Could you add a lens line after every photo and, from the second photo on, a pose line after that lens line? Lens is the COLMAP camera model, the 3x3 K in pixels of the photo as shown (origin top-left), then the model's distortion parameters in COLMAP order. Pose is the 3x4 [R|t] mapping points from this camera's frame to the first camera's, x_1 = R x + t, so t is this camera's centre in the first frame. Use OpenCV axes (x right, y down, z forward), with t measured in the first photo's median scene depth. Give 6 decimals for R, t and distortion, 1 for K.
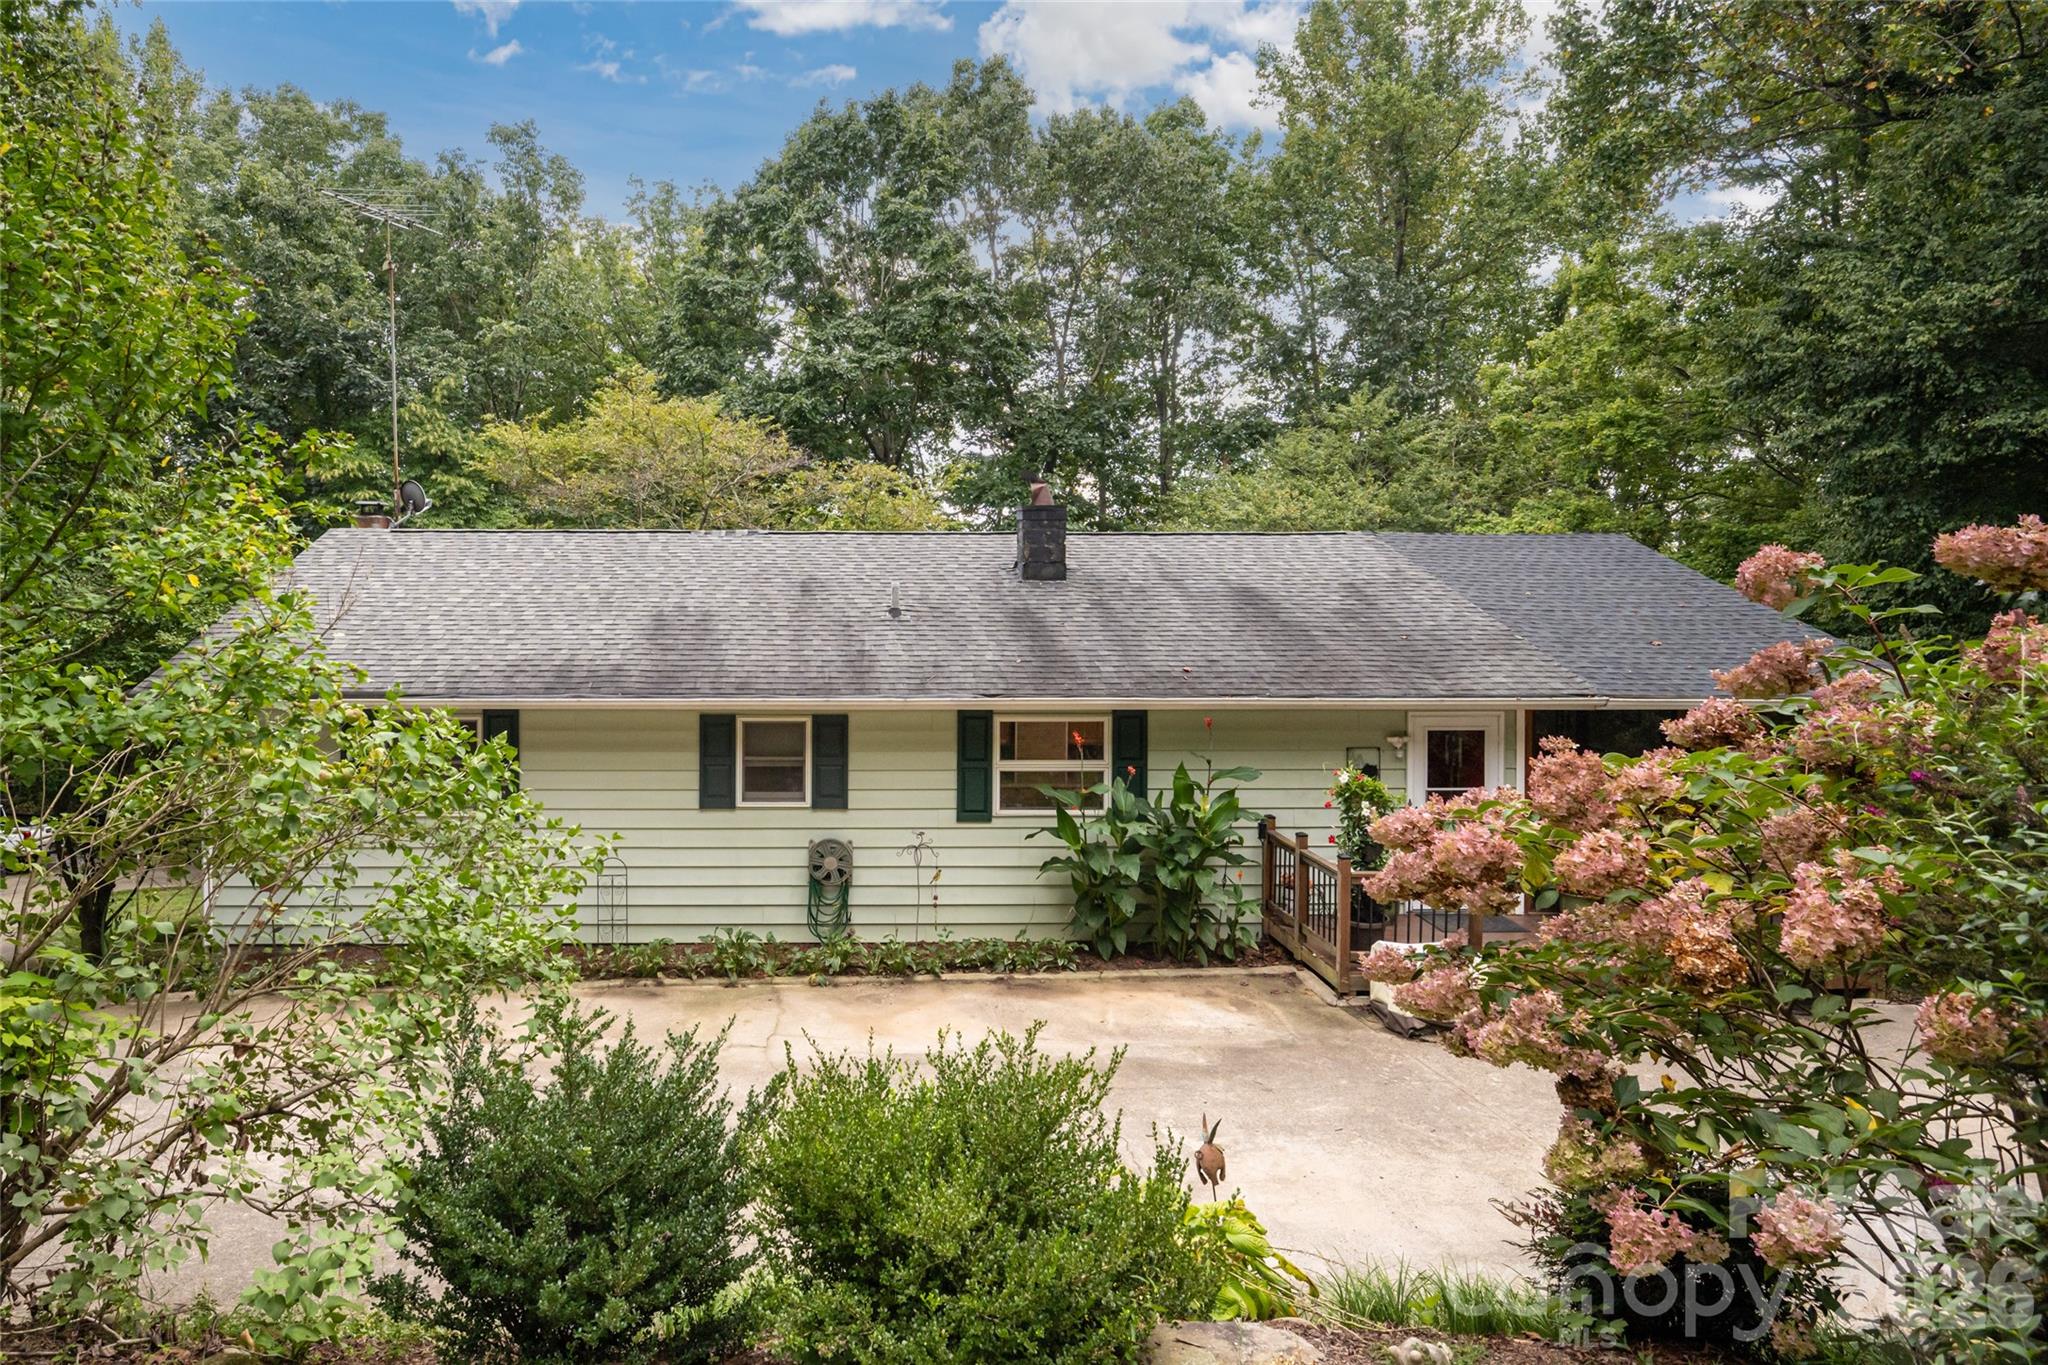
lens RADIAL K [[1063.0, 0, 1024.3], [0, 1063.0, 672.5], [0, 0, 1]] dist [-0.001100, 0.000529]
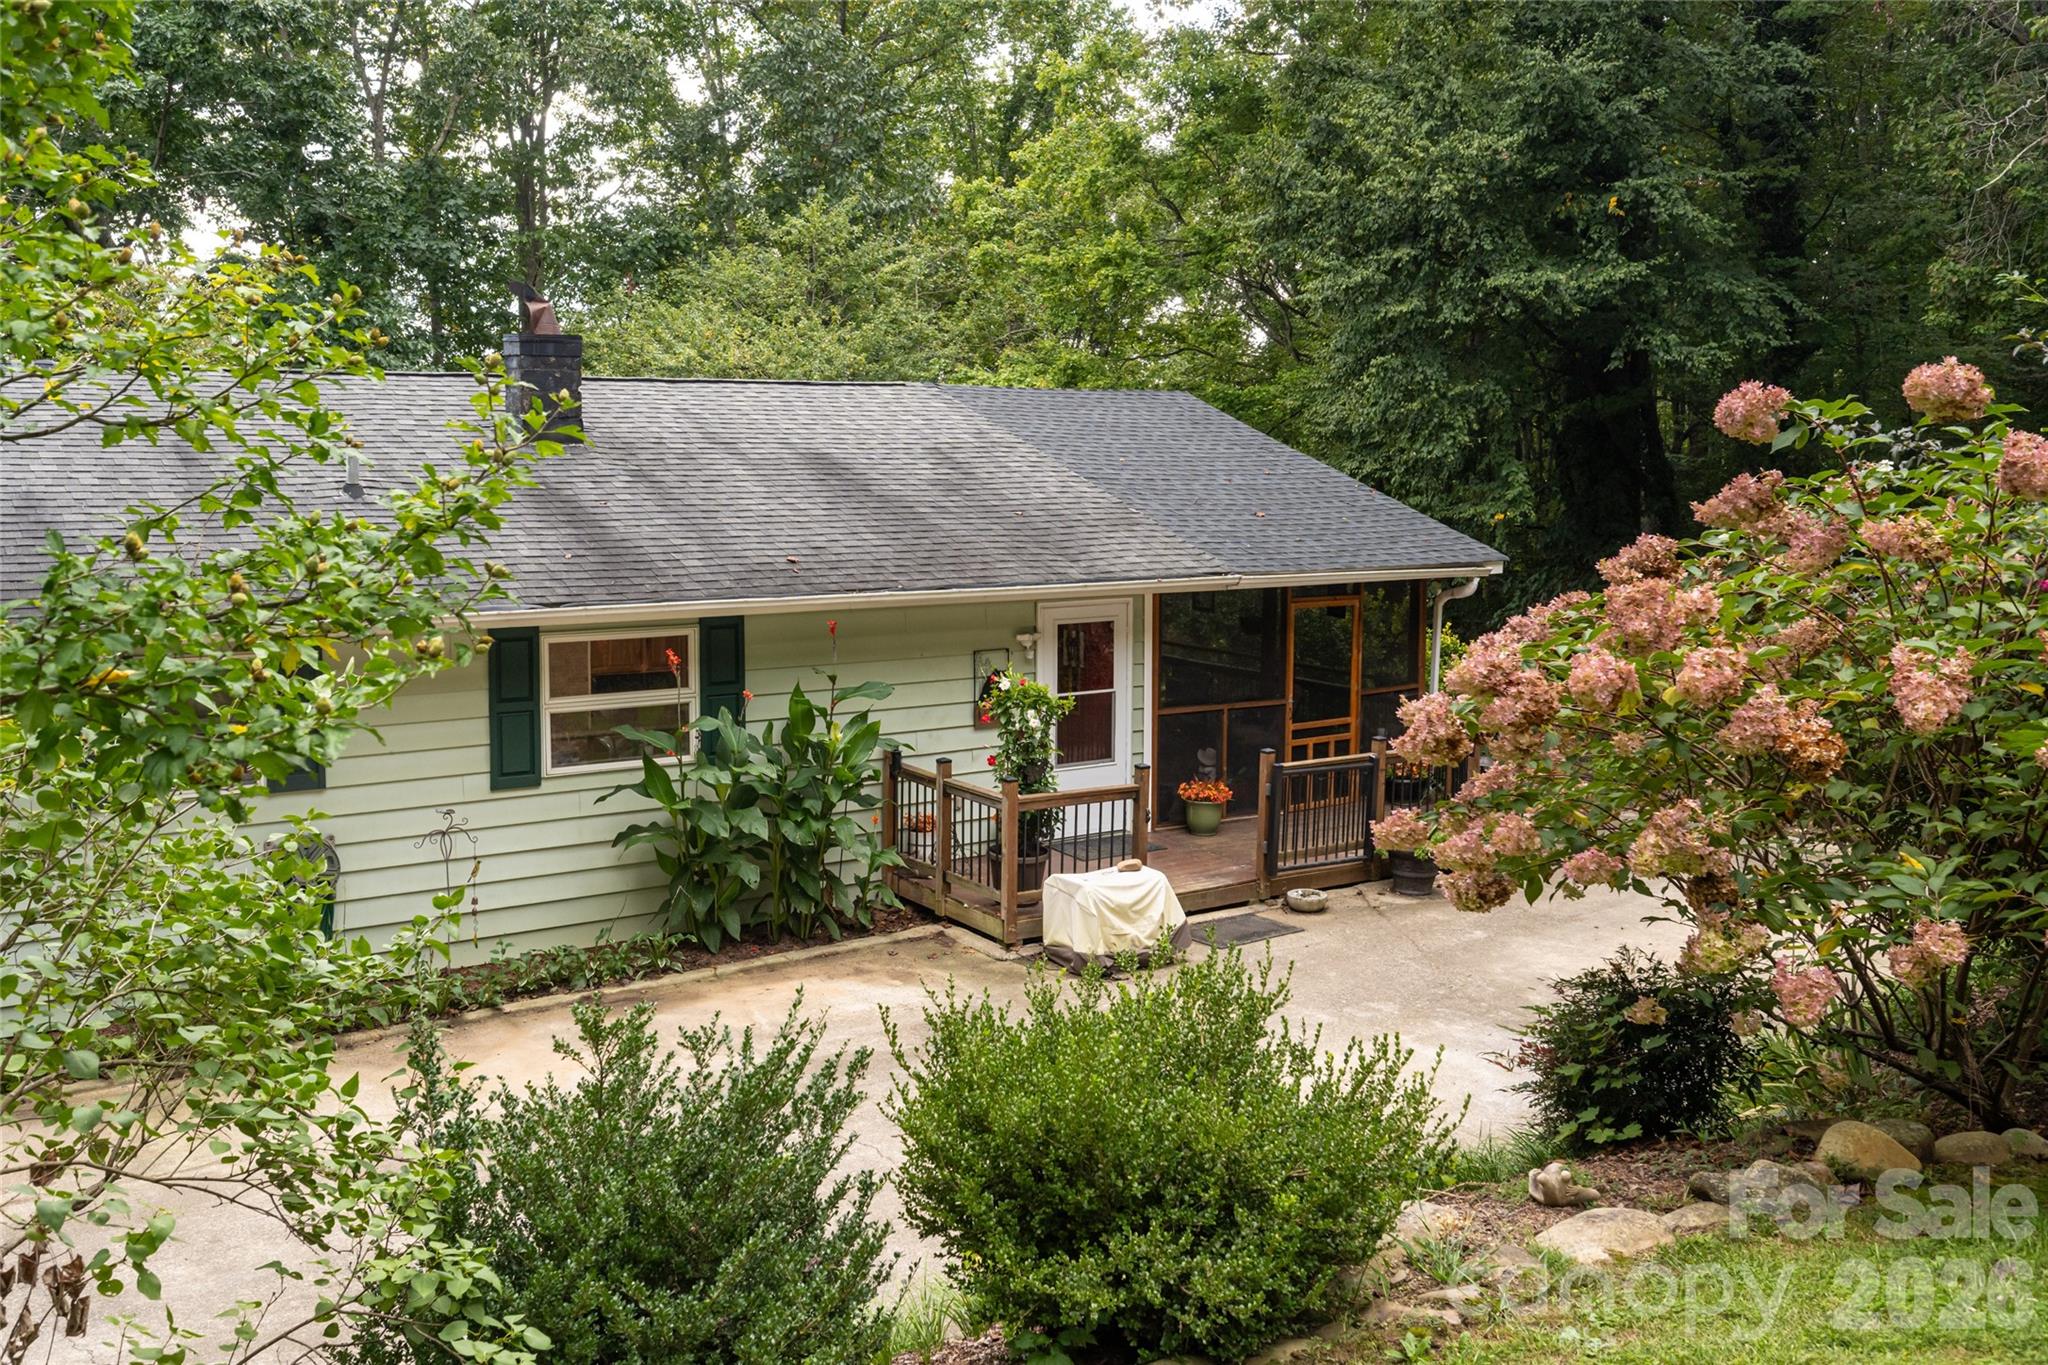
lens RADIAL K [[1430.6, 0, 1023.7], [0, 1430.6, 688.3], [0, 0, 1]] dist [-0.003835, -0.000423]
pose [[0.892444, -0.076361, 0.444649, -0.159561], [0.042445, 0.995412, 0.085756, 0.007909], [-0.449157, -0.057659, 0.891590, 0.012844]]
